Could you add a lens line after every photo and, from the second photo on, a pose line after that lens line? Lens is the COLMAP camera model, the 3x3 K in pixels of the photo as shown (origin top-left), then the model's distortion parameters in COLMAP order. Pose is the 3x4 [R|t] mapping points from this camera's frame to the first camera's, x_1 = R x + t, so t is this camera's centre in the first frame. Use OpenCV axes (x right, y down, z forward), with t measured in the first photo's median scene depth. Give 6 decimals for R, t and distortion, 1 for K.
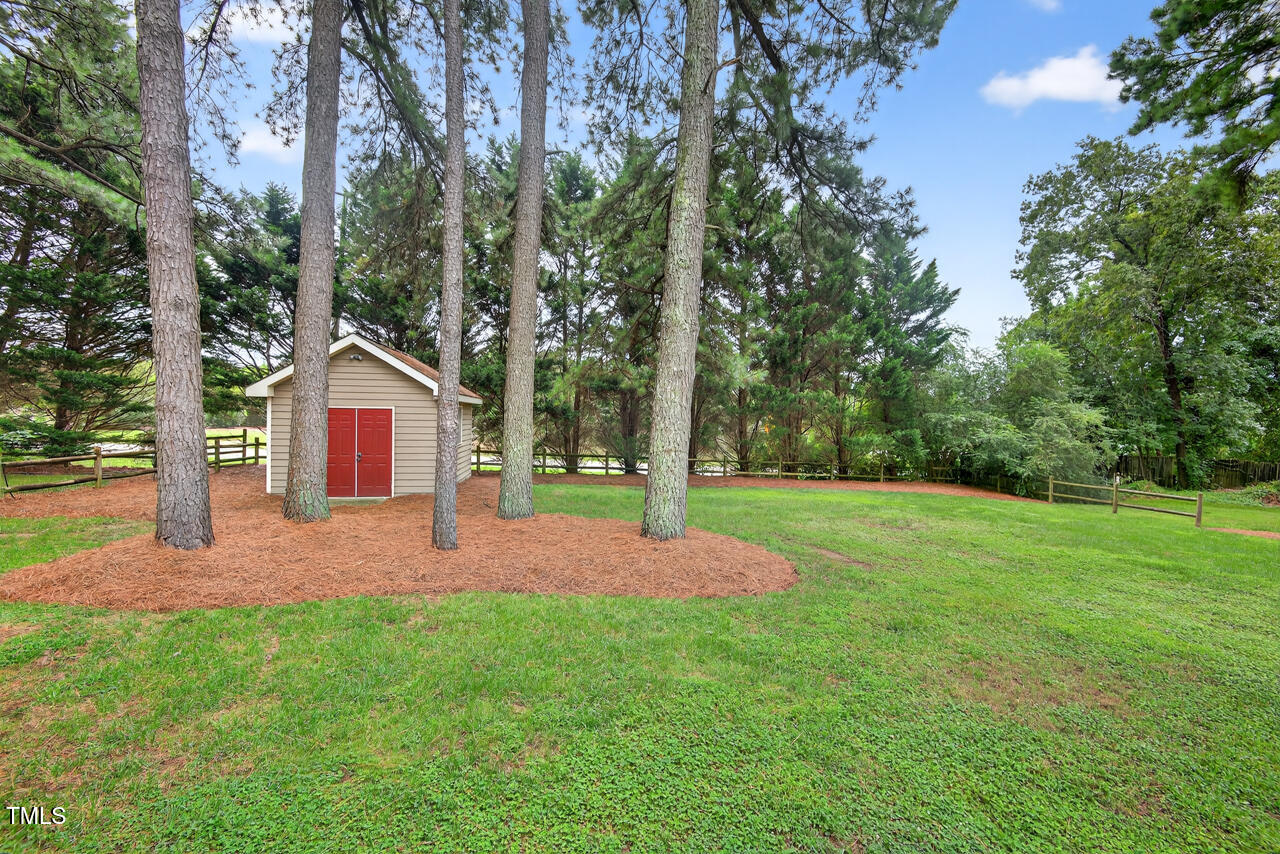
lens RADIAL K [[583.5, 0, 640.4], [0, 583.5, 427.6], [0, 0, 1]] dist [-0.003253, 0.001330]
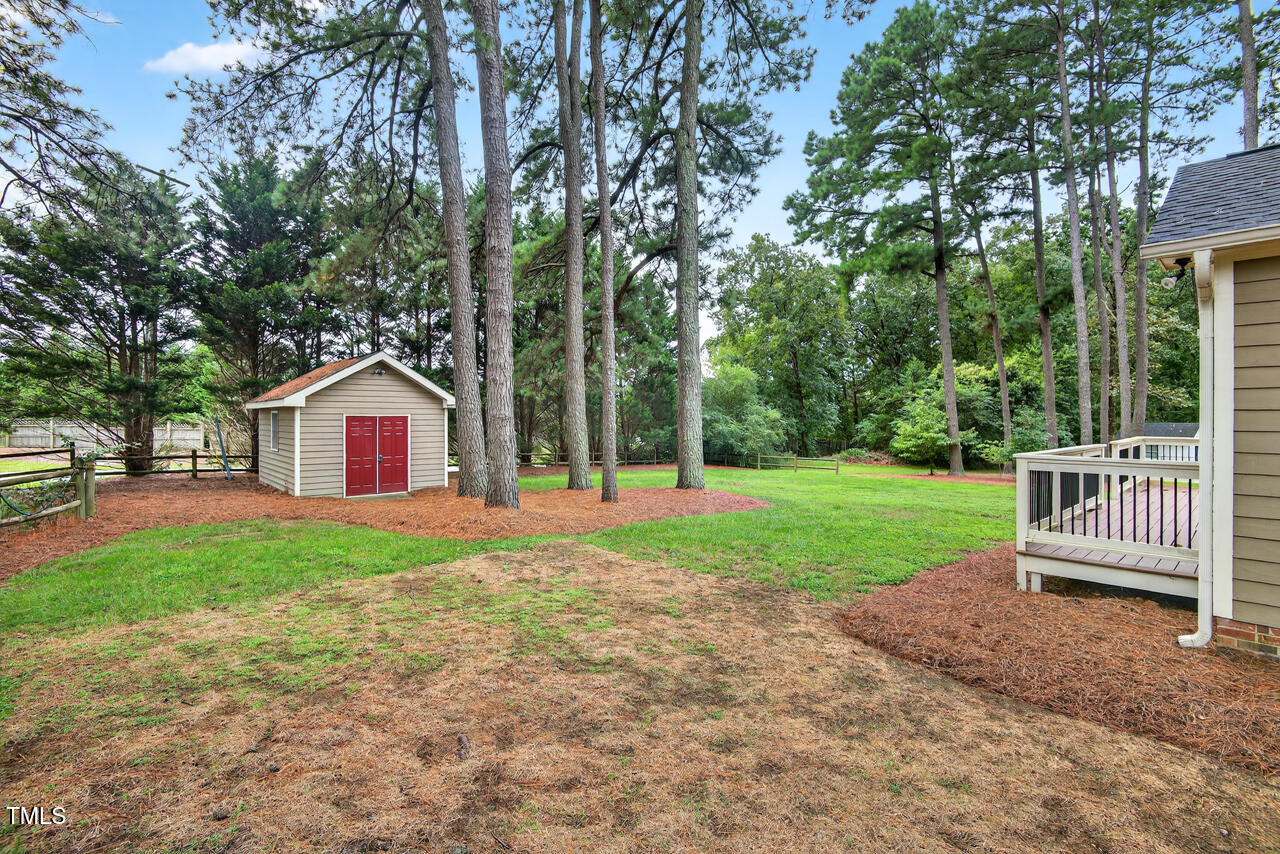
lens RADIAL K [[583.5, 0, 639.2], [0, 583.5, 423.9], [0, 0, 1]] dist [-0.003253, 0.001330]
pose [[0.842315, -0.025625, 0.538377, -0.399707], [0.033056, 0.999445, -0.004147, 0.002663], [-0.537972, 0.021290, 0.842694, -0.144785]]
